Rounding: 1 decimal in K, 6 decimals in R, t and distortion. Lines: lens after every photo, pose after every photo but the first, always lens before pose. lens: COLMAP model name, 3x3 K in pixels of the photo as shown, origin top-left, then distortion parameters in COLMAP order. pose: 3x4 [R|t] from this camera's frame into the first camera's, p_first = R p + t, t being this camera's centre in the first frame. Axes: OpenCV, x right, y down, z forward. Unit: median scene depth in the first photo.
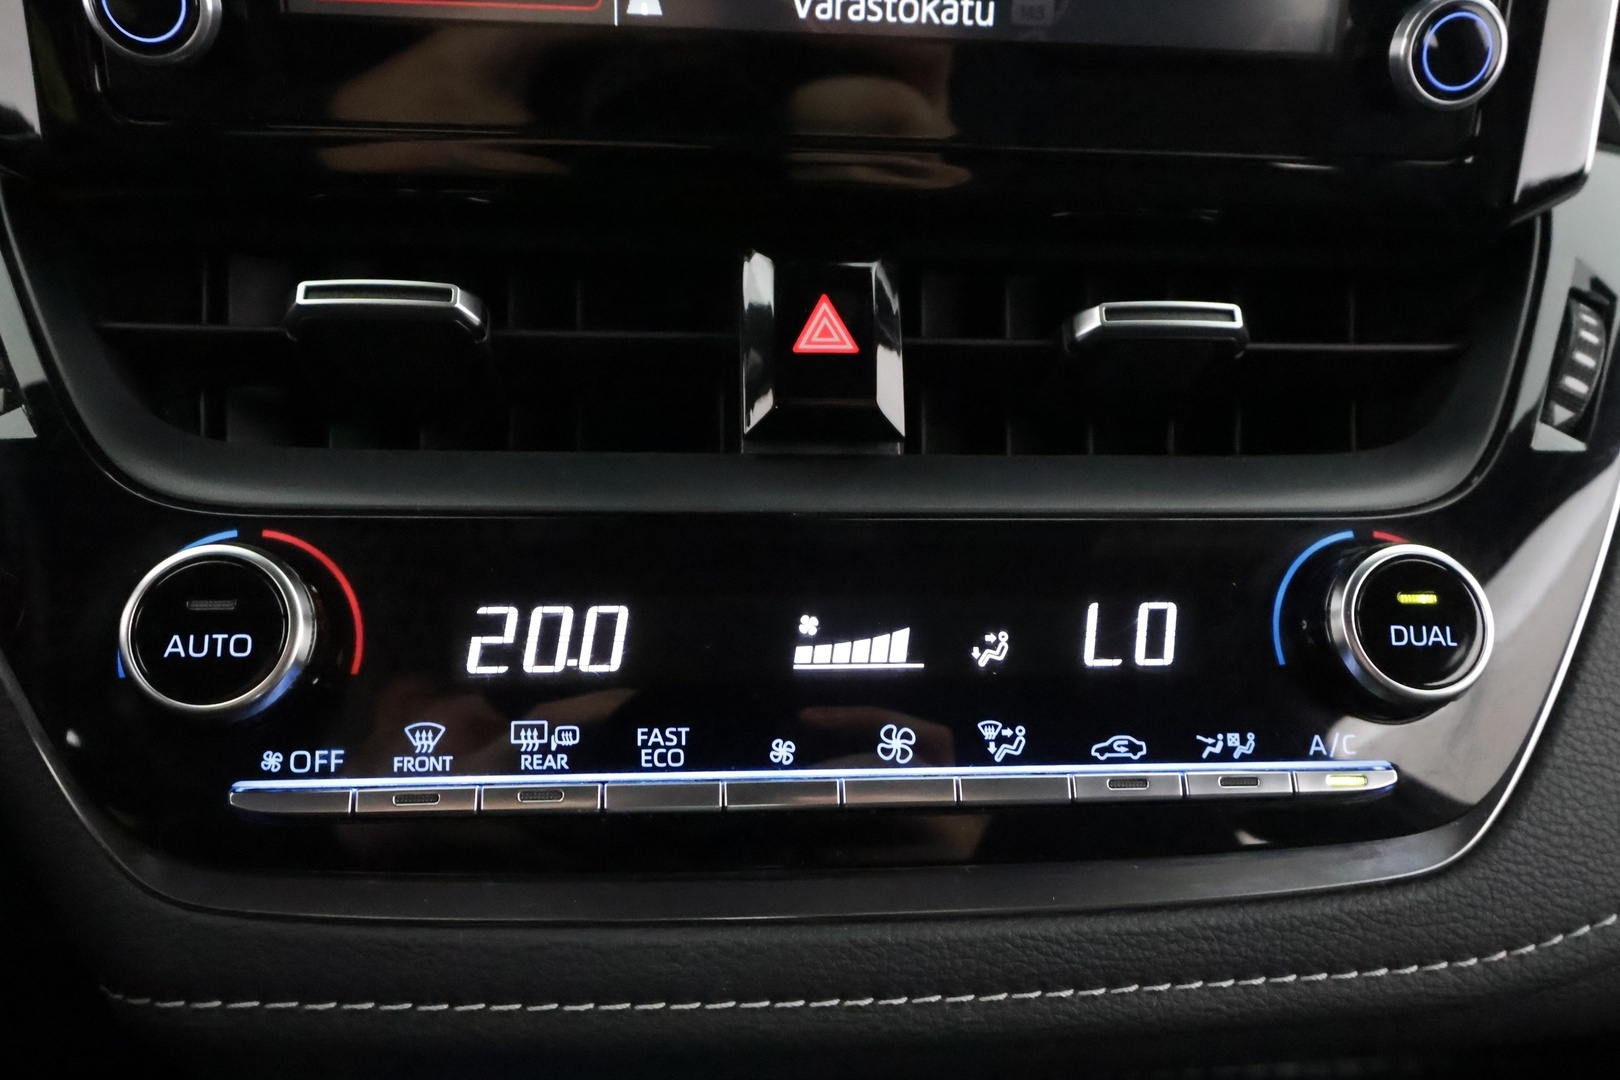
lens RADIAL K [[1322.7, 0, 819.3], [0, 1322.7, 543.6], [0, 0, 1]] dist [0.033921, -0.005744]
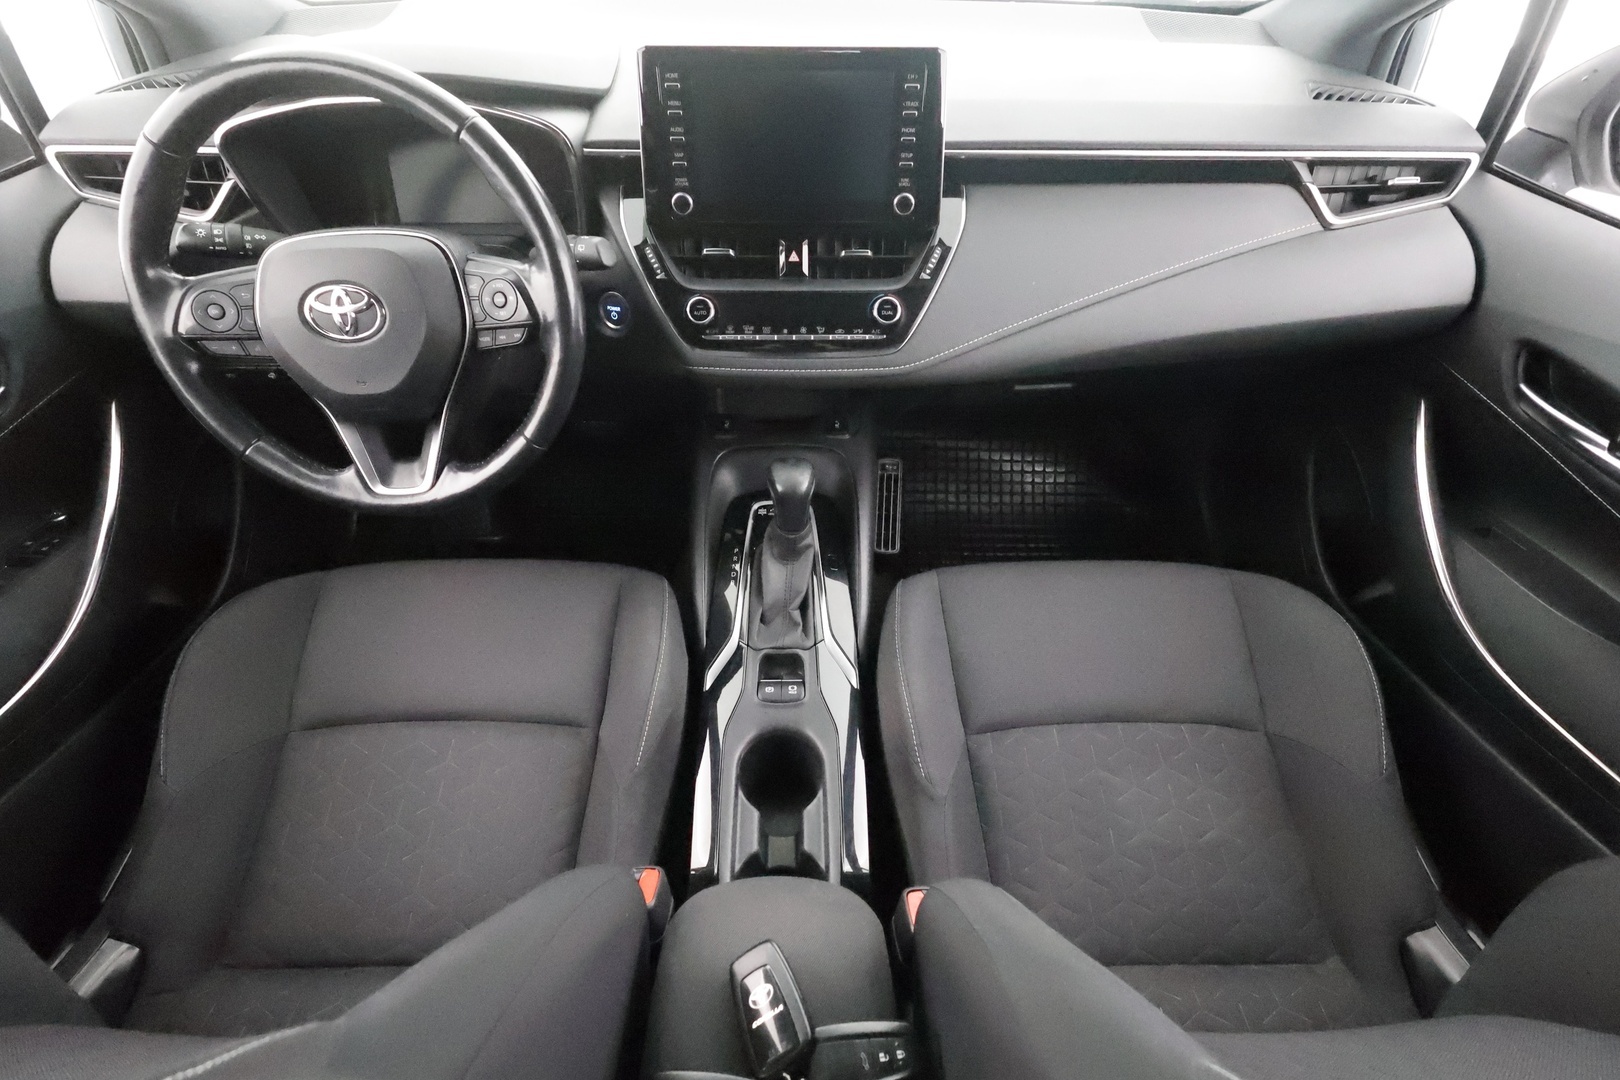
lens RADIAL K [[749.3, 0, 799.0], [0, 749.3, 549.7], [0, 0, 1]] dist [-0.006864, 0.000895]
pose [[0.996033, 0.031150, -0.083355, 0.367340], [0.000850, 0.933355, 0.358955, -0.154680], [0.088981, -0.357602, 0.929625, -2.691942]]
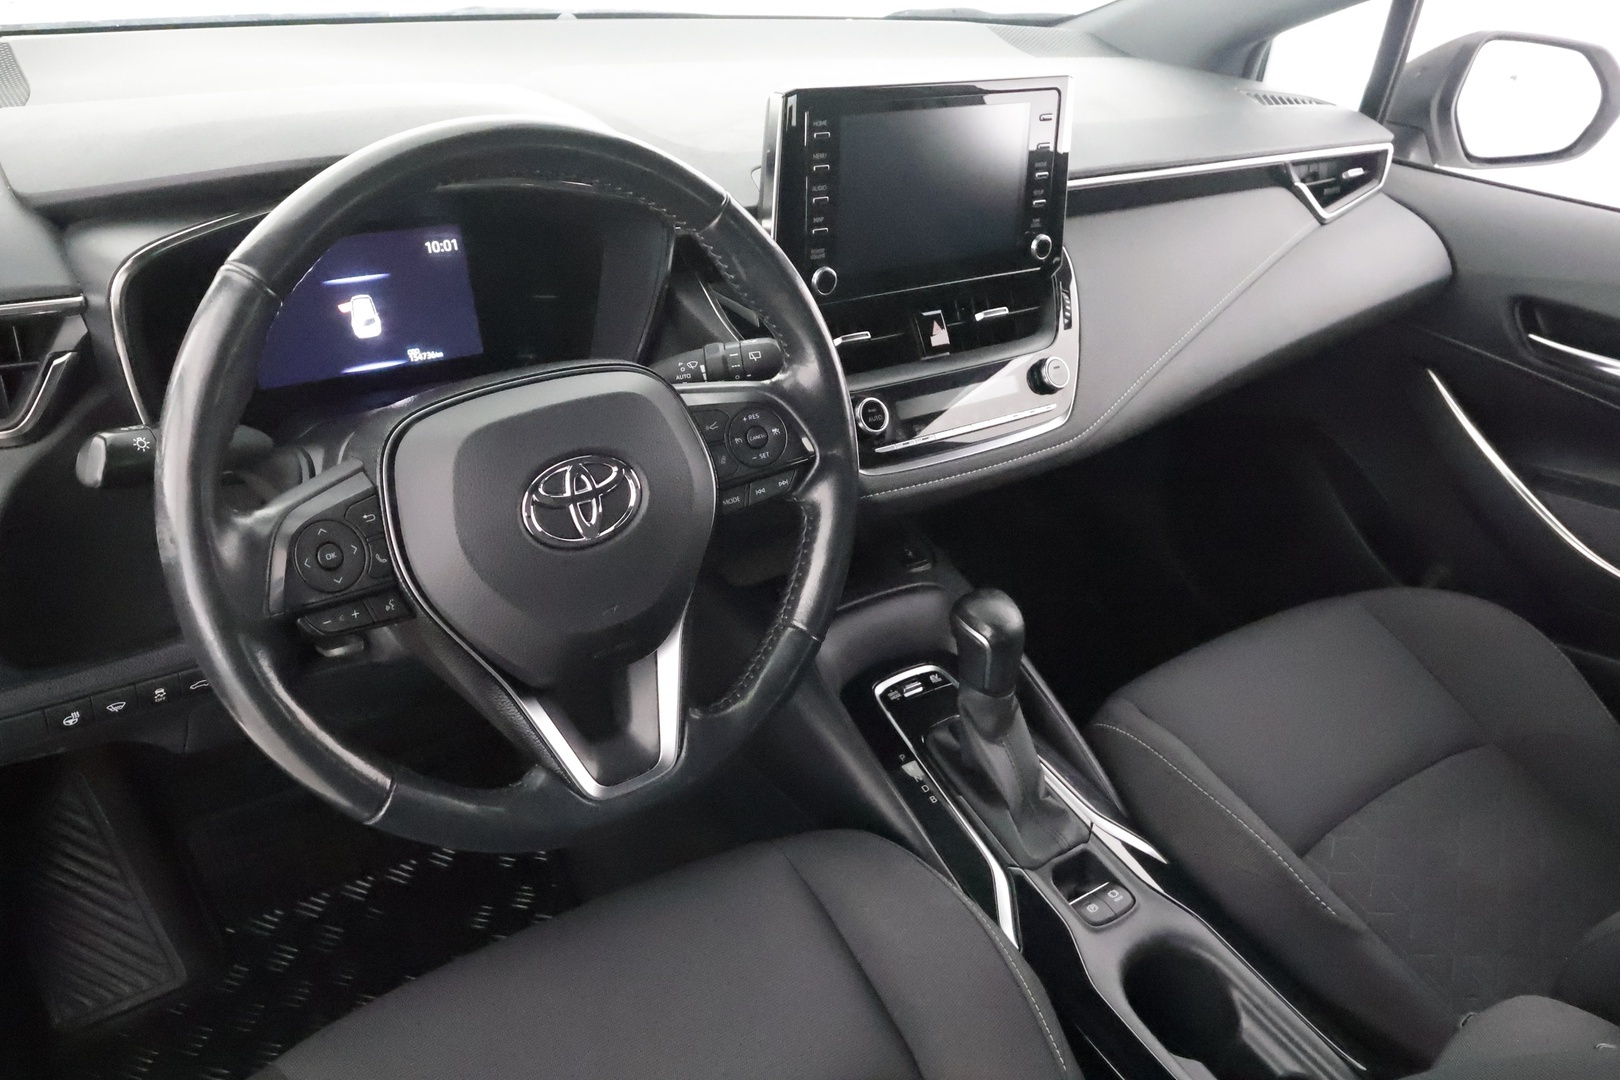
lens RADIAL K [[1322.7, 0, 812.5], [0, 1322.7, 547.2], [0, 0, 1]] dist [0.033921, -0.005744]
pose [[0.842479, -0.230312, 0.487017, -2.864642], [0.159625, 0.970134, 0.182648, -0.357756], [-0.514538, -0.076137, 0.854081, -2.783046]]
